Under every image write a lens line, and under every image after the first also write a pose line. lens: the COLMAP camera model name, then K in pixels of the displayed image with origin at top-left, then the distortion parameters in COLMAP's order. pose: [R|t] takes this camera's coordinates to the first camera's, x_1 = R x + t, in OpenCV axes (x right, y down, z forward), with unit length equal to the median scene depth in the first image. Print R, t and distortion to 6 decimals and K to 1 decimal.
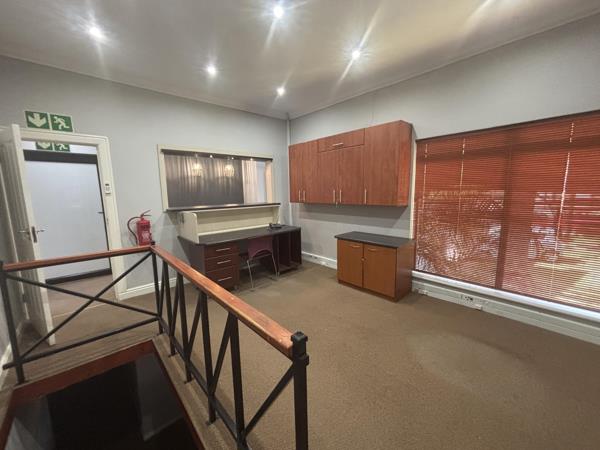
lens RADIAL K [[241.7, 0, 300.0], [0, 241.7, 225.0], [0, 0, 1]] dist [-0.001393, -0.000241]
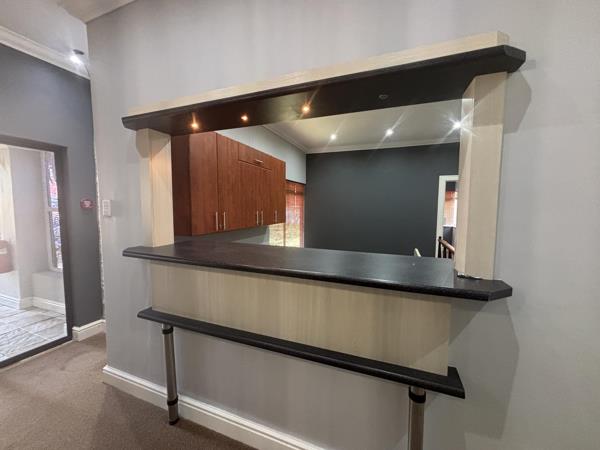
lens RADIAL K [[241.7, 0, 300.0], [0, 241.7, 225.0], [0, 0, 1]] dist [-0.001393, -0.000241]
pose [[-0.451039, -0.048496, 0.891185, -0.769216], [0.132200, 0.983878, 0.120448, -0.196776], [-0.882659, 0.172142, -0.437357, 1.370825]]
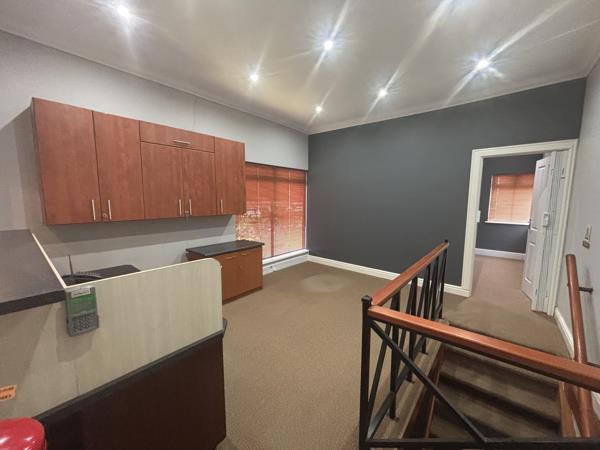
lens RADIAL K [[241.7, 0, 300.0], [0, 241.7, 225.0], [0, 0, 1]] dist [-0.001393, -0.000241]
pose [[-0.152028, -0.086950, 0.984544, -0.744598], [0.141958, 0.983874, 0.108811, -0.102428], [-0.978129, 0.156306, -0.137234, 0.814673]]
